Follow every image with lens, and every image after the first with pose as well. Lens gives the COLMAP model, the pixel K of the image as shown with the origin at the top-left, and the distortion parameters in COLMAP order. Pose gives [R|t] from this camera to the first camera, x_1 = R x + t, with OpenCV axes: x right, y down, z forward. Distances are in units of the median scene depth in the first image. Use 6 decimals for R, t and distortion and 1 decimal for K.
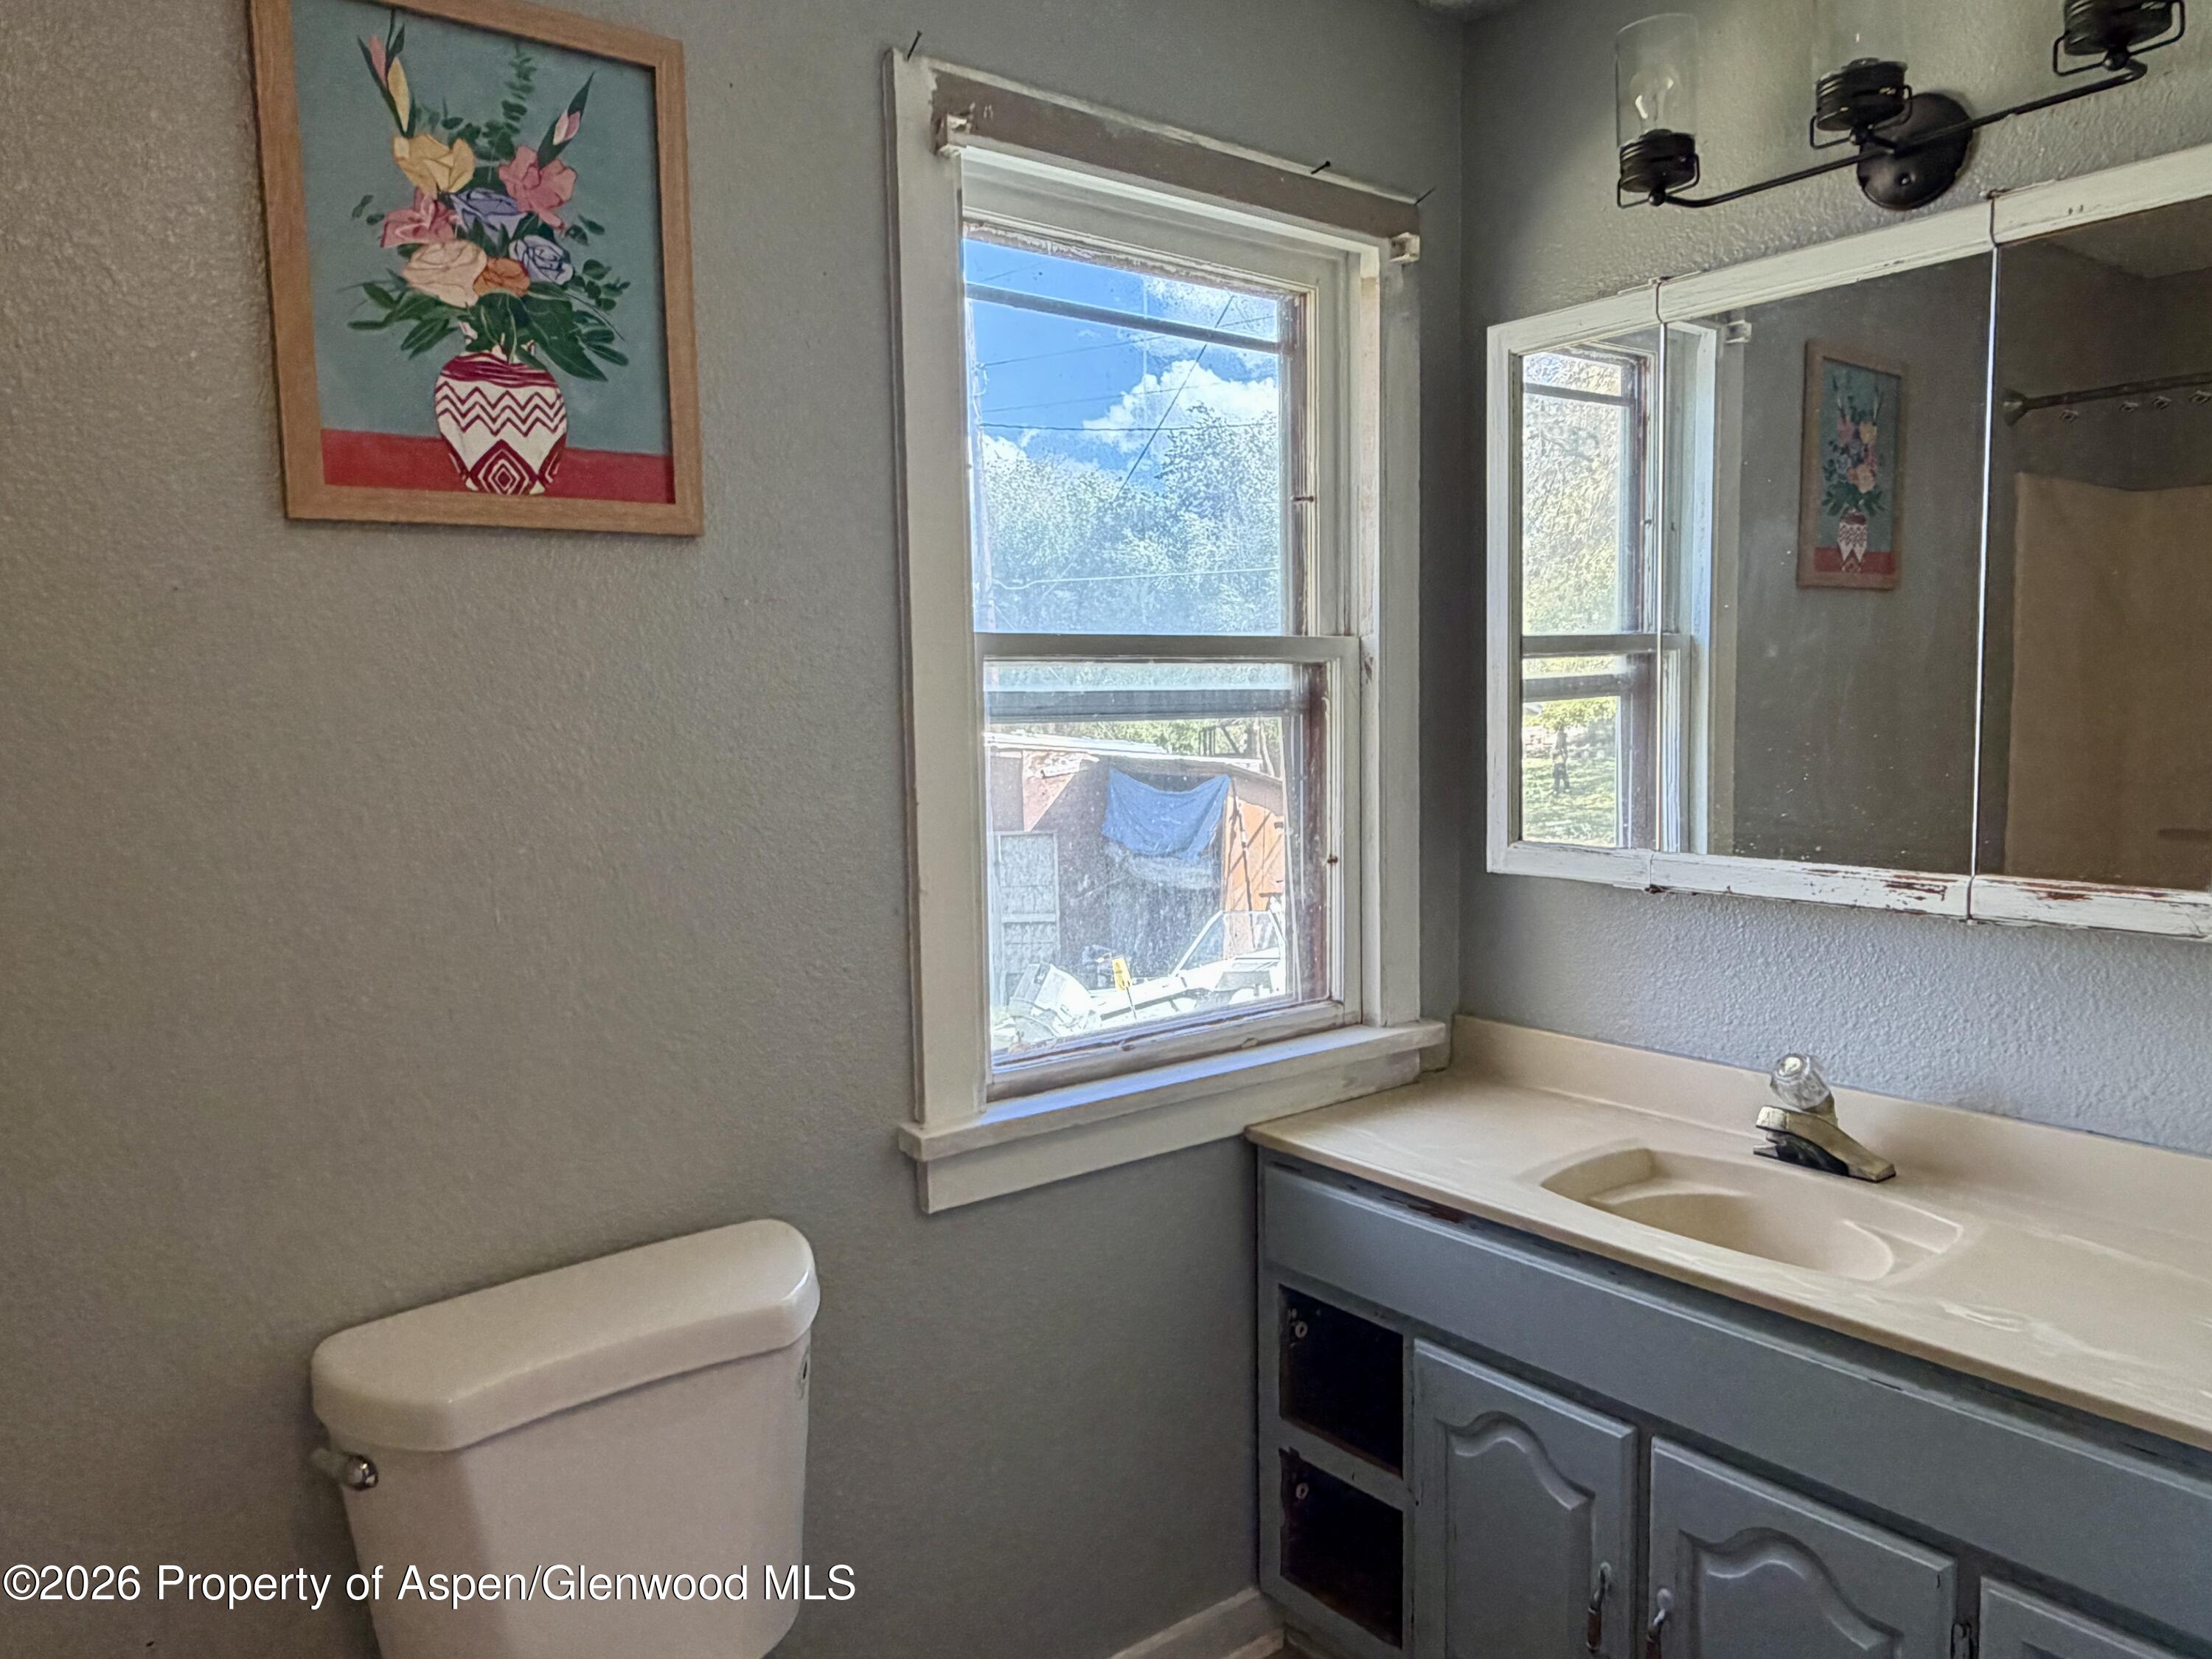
lens RADIAL K [[1500.7, 0, 1103.5], [0, 1500.7, 831.0], [0, 0, 1]] dist [0.010461, -0.000860]
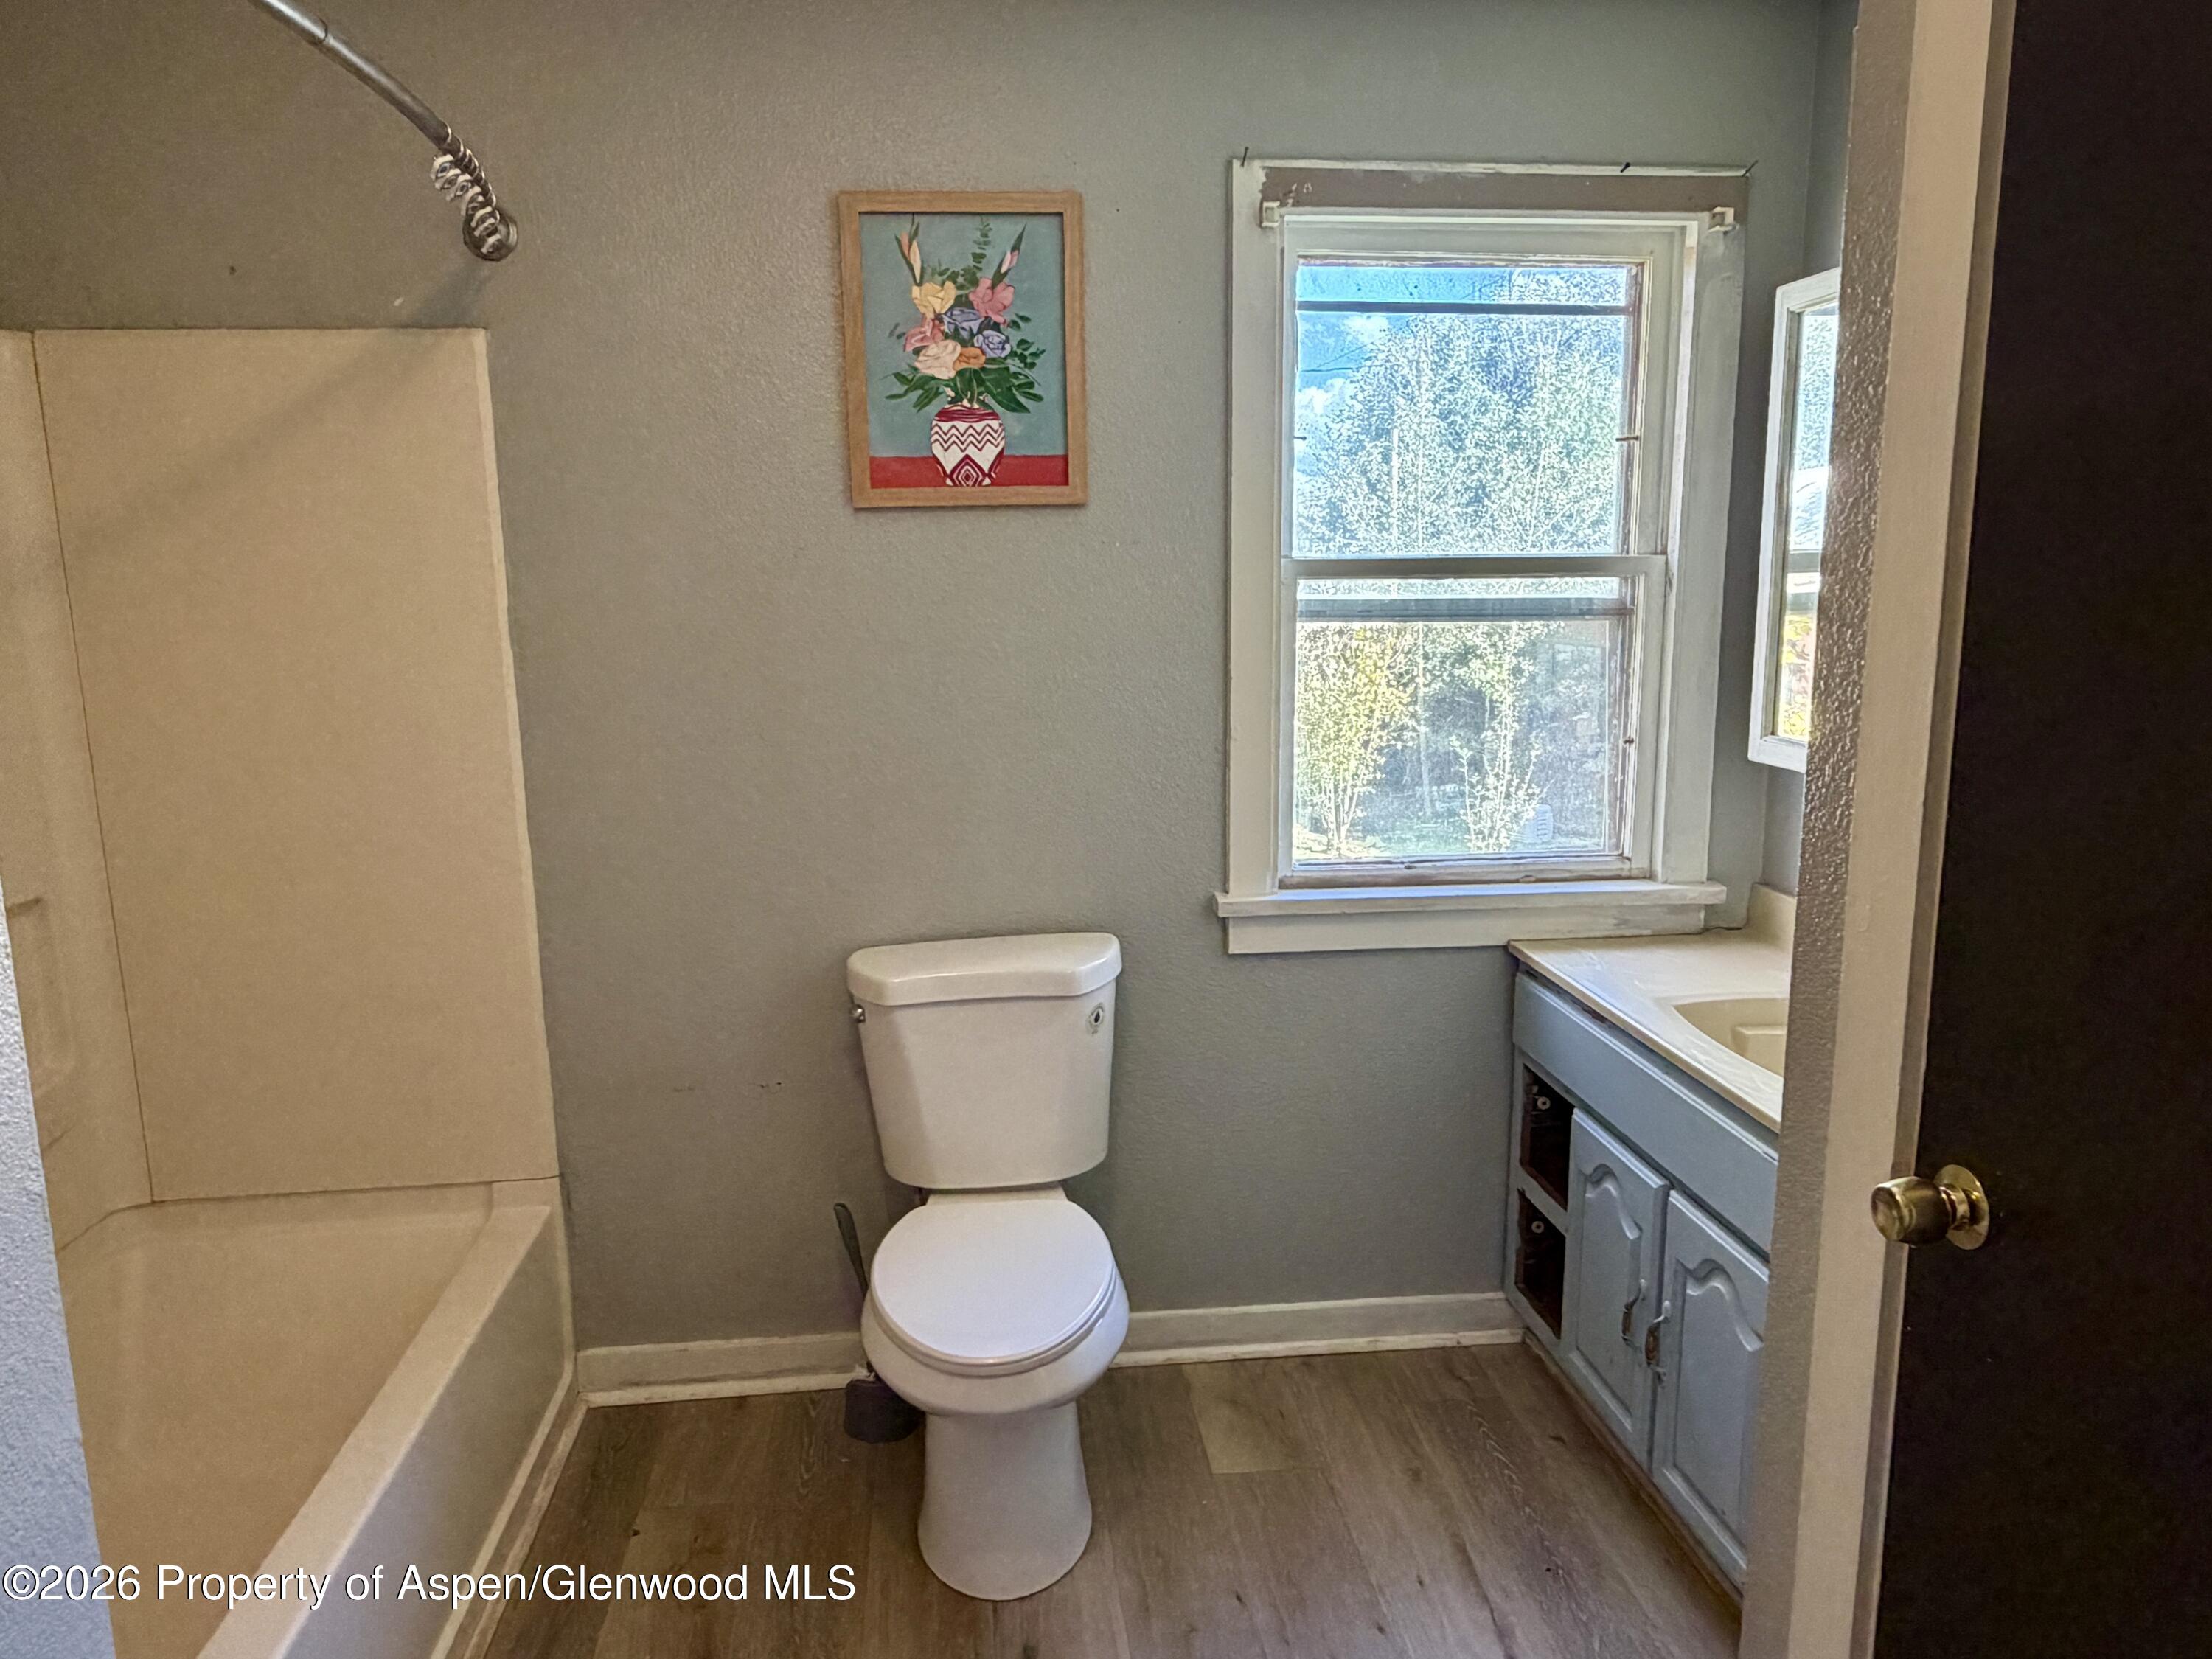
lens RADIAL K [[1500.7, 0, 1107.9], [0, 1500.7, 830.1], [0, 0, 1]] dist [0.010461, -0.000860]
pose [[0.851769, 0.103310, -0.513630, 0.616167], [-0.053845, 0.992436, 0.110322, -0.029988], [0.521143, -0.066312, 0.850890, -0.375278]]
